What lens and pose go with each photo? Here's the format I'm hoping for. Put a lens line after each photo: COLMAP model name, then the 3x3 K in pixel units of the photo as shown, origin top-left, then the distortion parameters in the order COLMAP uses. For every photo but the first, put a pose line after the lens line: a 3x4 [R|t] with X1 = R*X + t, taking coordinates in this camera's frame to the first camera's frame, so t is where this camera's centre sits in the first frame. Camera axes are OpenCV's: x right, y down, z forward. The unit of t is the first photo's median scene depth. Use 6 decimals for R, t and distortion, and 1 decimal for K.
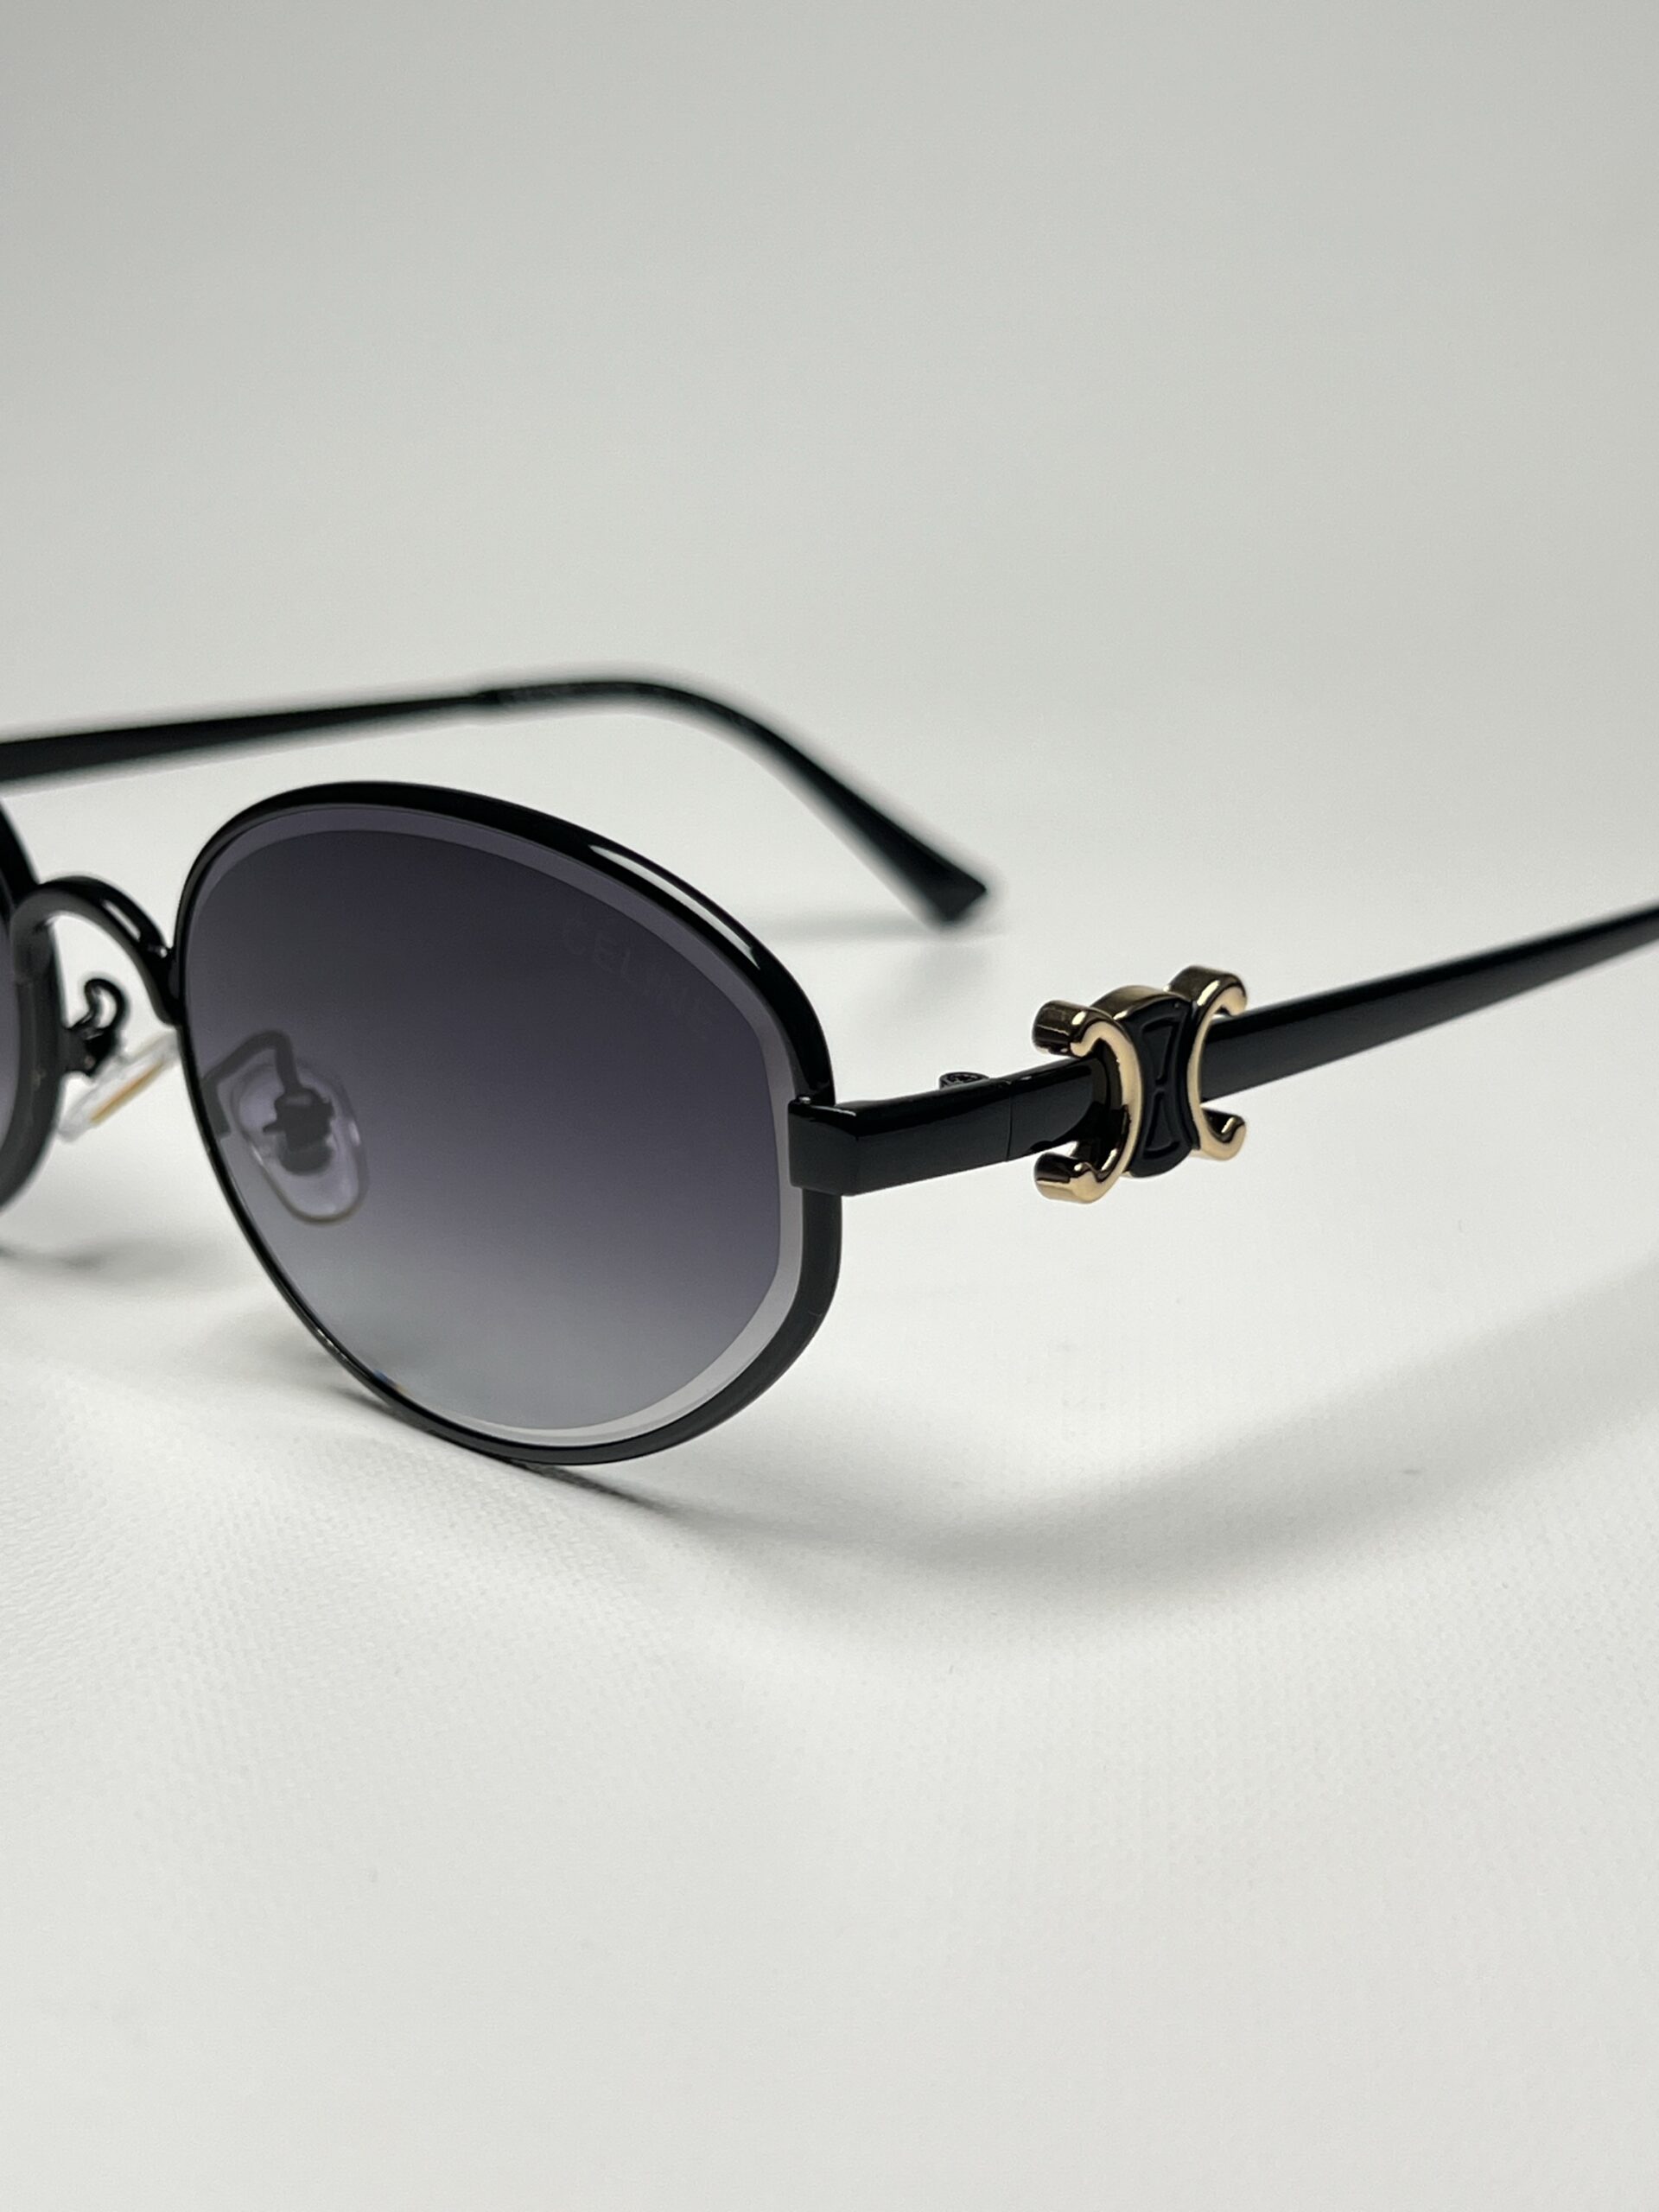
lens RADIAL K [[3419.2, 0, 829.5], [0, 3419.2, 1106.0], [0, 0, 1]] dist [0.174802, -0.022186]
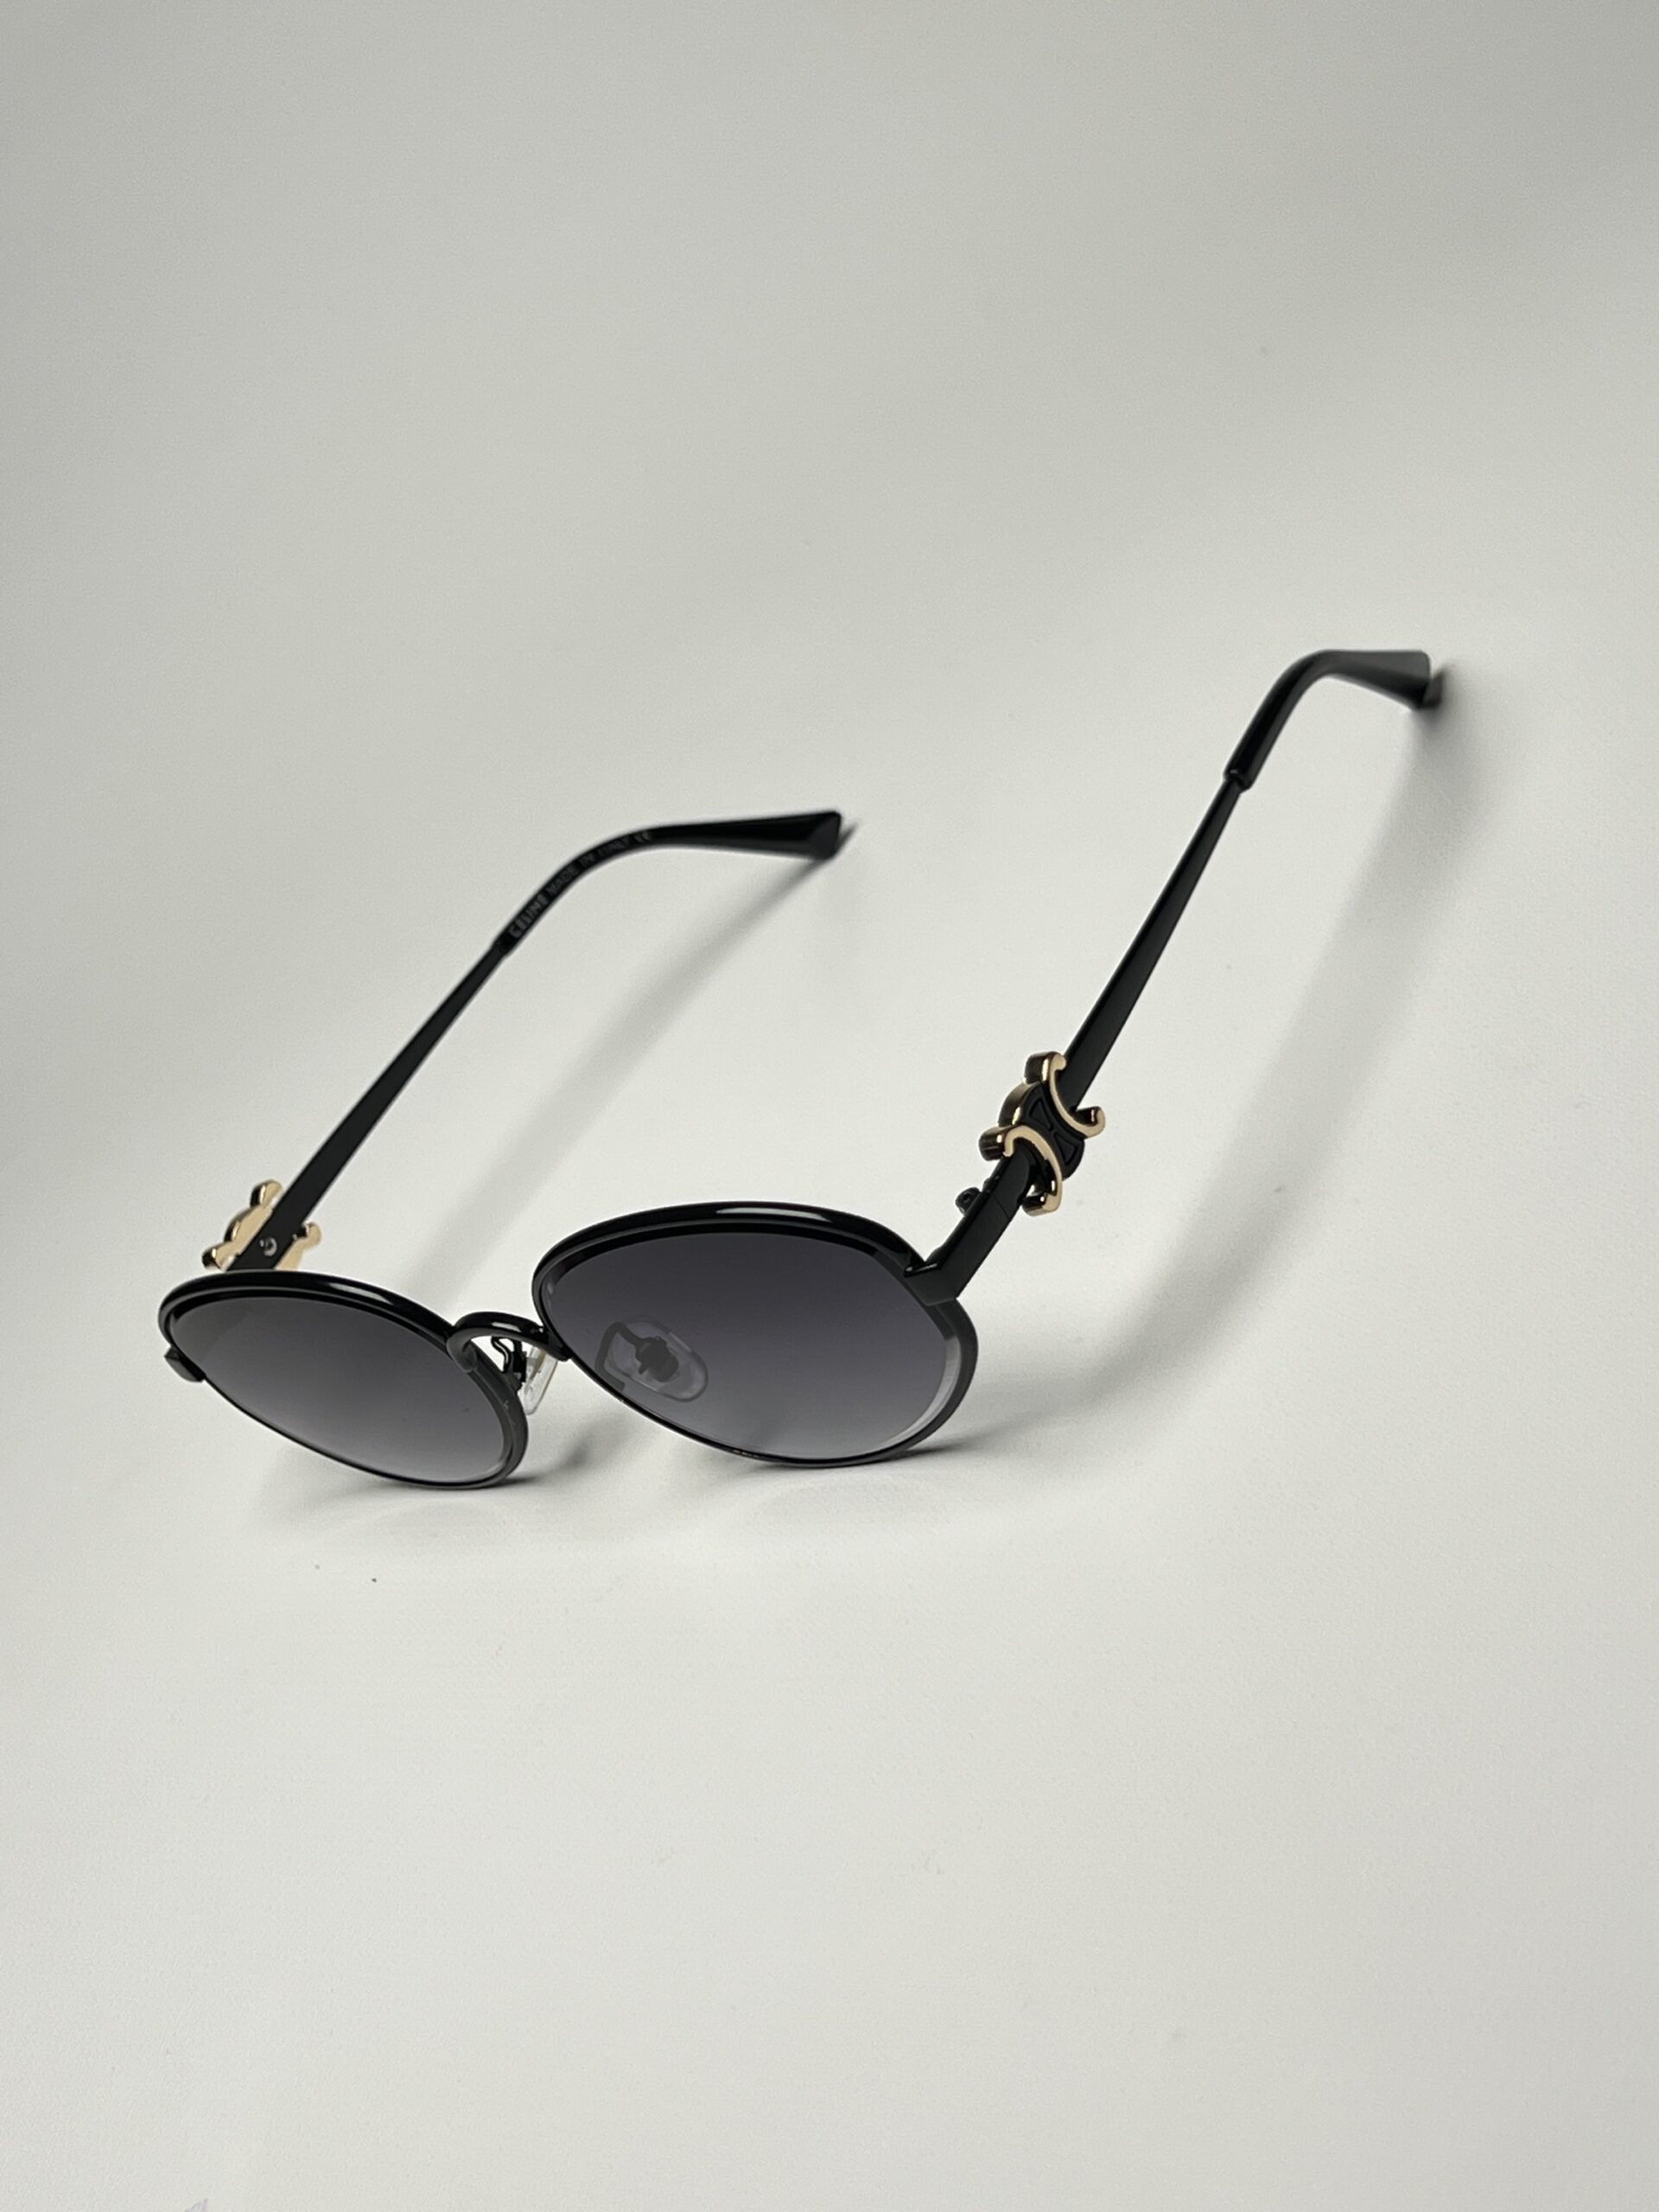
lens RADIAL K [[3449.5, 0, 829.5], [0, 3449.5, 1106.0], [0, 0, 1]] dist [0.288297, -0.008721]
pose [[0.821294, -0.566113, -0.070659, 0.128752], [0.568260, 0.800785, 0.189272, -0.414586], [-0.050567, -0.195600, 0.979379, -0.782868]]
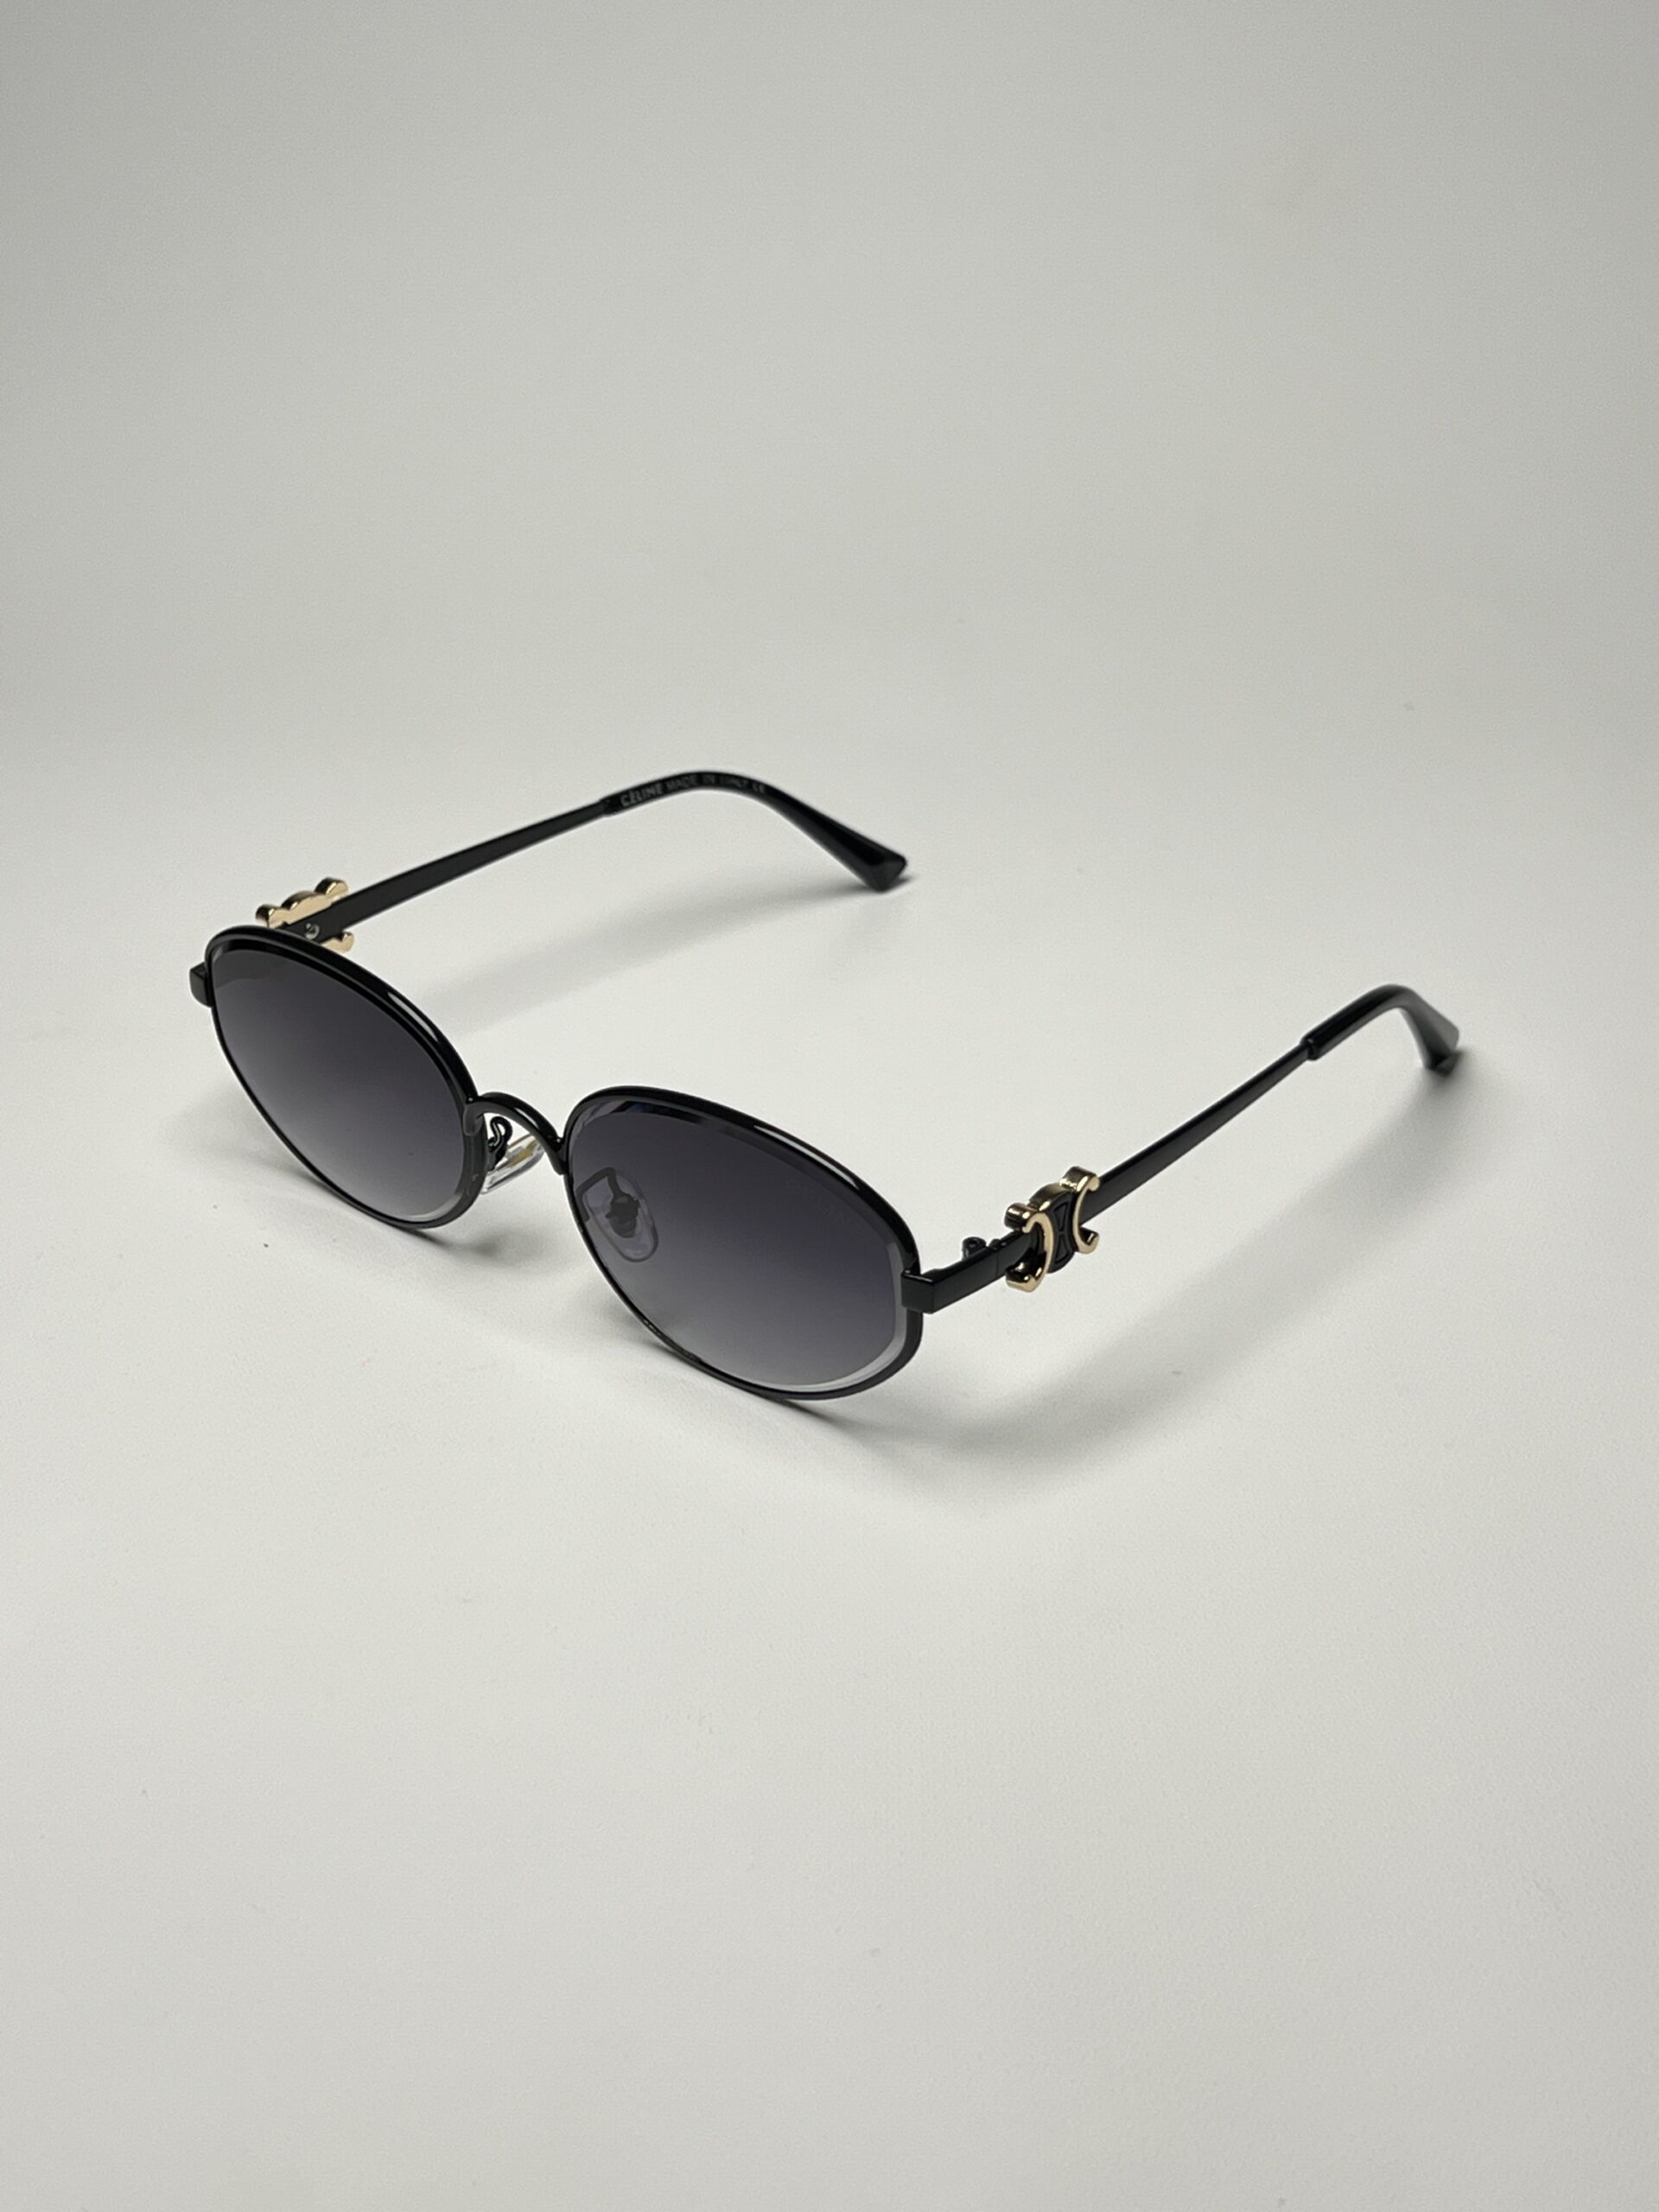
lens RADIAL K [[3419.2, 0, 829.5], [0, 3419.2, 1106.0], [0, 0, 1]] dist [0.174802, -0.022186]
pose [[0.996498, -0.048351, 0.068224, -0.180579], [0.031603, 0.973132, 0.228067, -0.543767], [-0.077418, -0.225113, 0.971252, -1.000005]]
